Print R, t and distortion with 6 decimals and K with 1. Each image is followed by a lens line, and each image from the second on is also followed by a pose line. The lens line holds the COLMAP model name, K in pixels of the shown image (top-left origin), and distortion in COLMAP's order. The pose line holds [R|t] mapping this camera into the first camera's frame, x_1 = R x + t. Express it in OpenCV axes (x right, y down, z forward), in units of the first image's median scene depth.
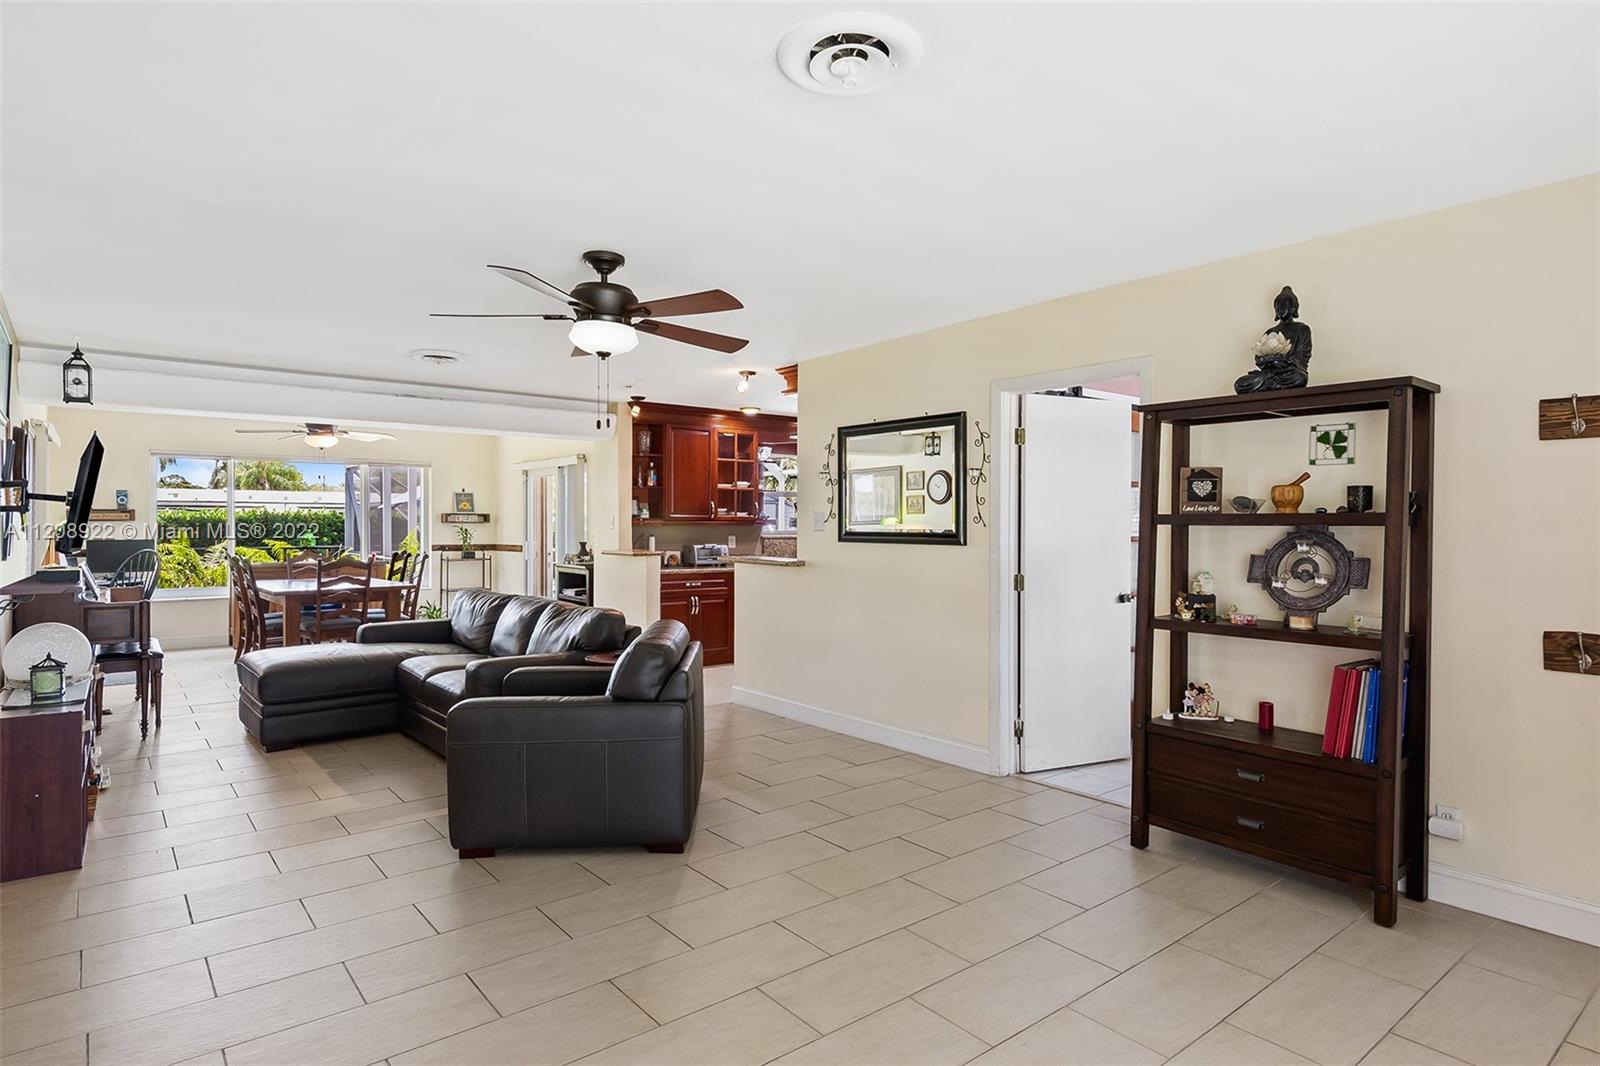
lens RADIAL K [[873.3, 0, 800.0], [0, 873.3, 533.0], [0, 0, 1]] dist [0.034641, -0.020276]
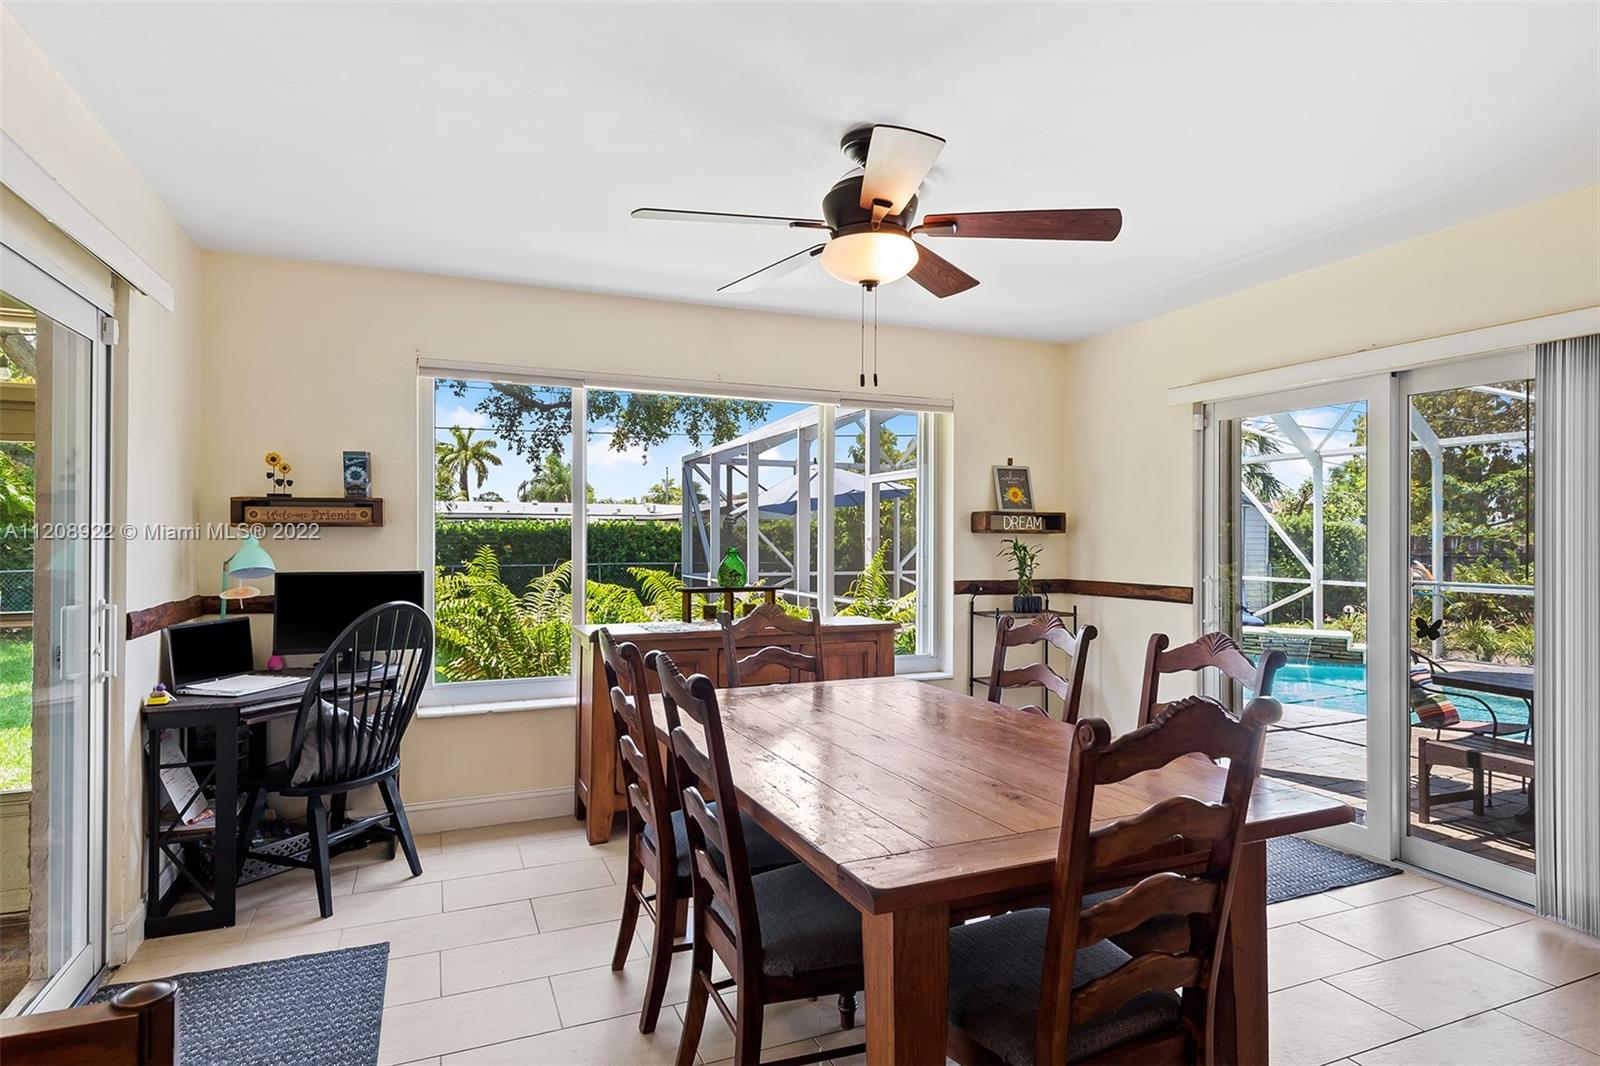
lens RADIAL K [[873.3, 0, 800.0], [0, 873.3, 533.0], [0, 0, 1]] dist [0.034641, -0.020276]
pose [[0.961712, -0.001148, -0.274061, -0.381065], [-0.002945, 0.999890, -0.014524, -0.004580], [0.274047, 0.014775, 0.961603, 0.554400]]
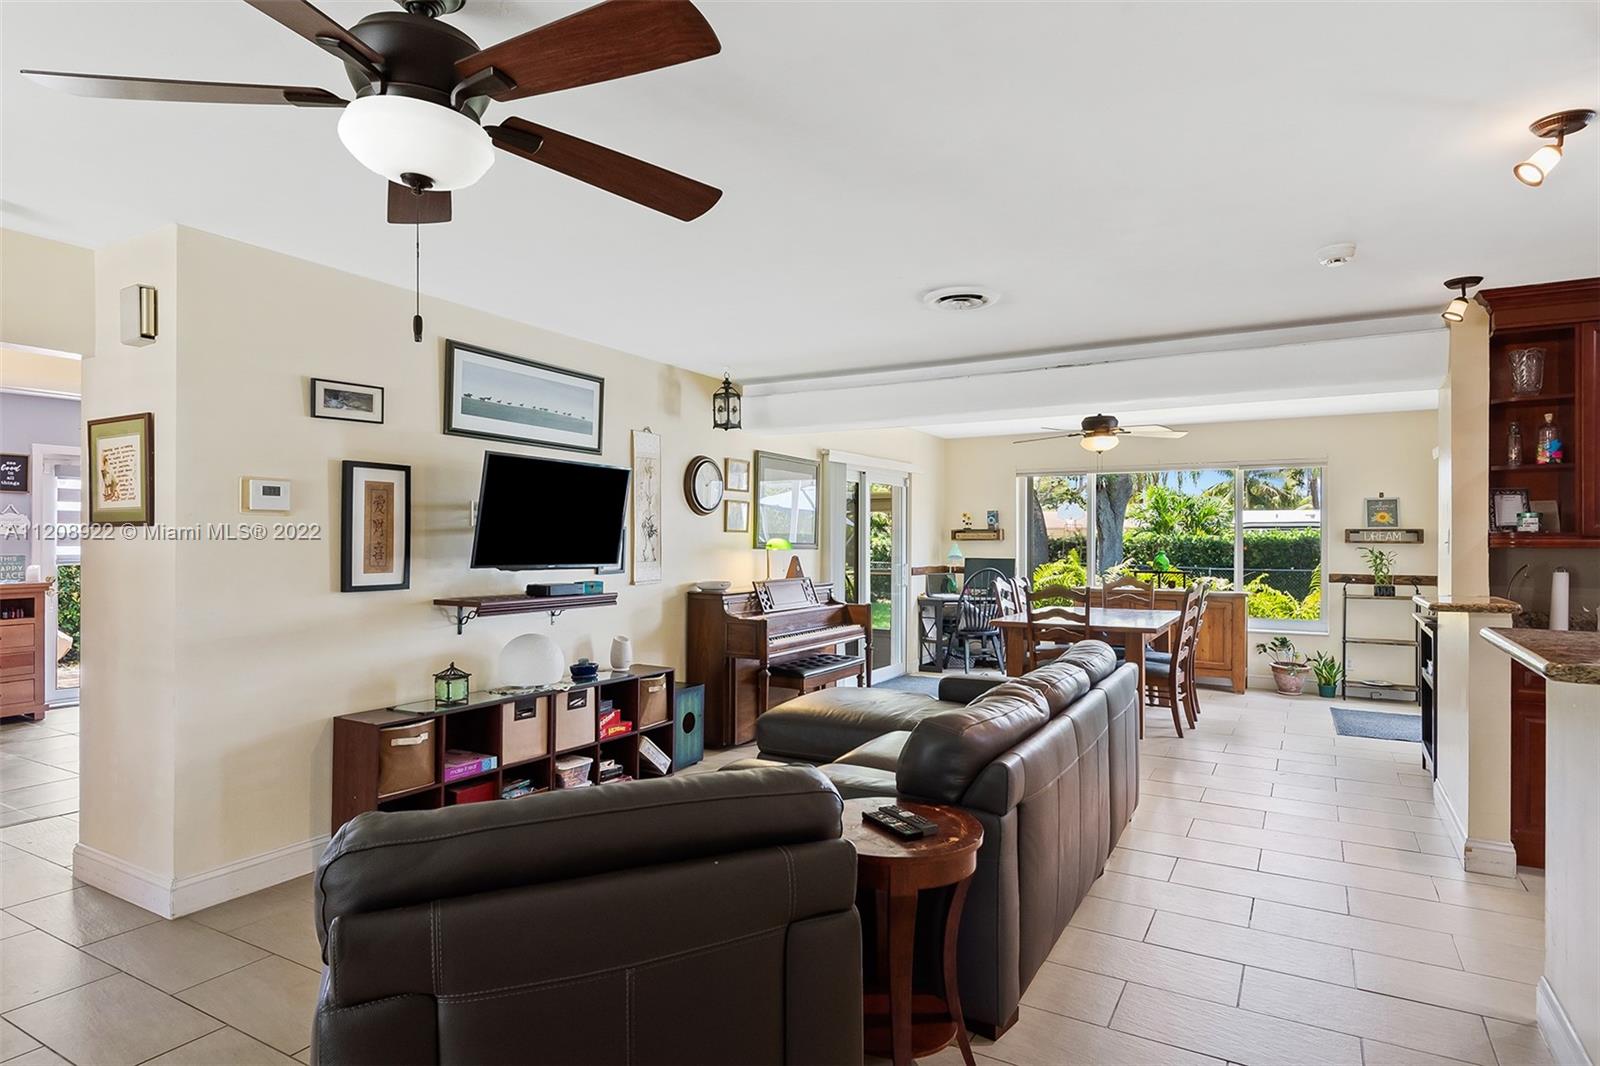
lens RADIAL K [[873.3, 0, 800.0], [0, 873.3, 533.0], [0, 0, 1]] dist [0.034641, -0.020276]
pose [[0.342039, -0.009968, -0.939633, 0.107969], [-0.013306, 0.999792, -0.015449, -0.002925], [0.939591, 0.017787, 0.341835, 0.362164]]
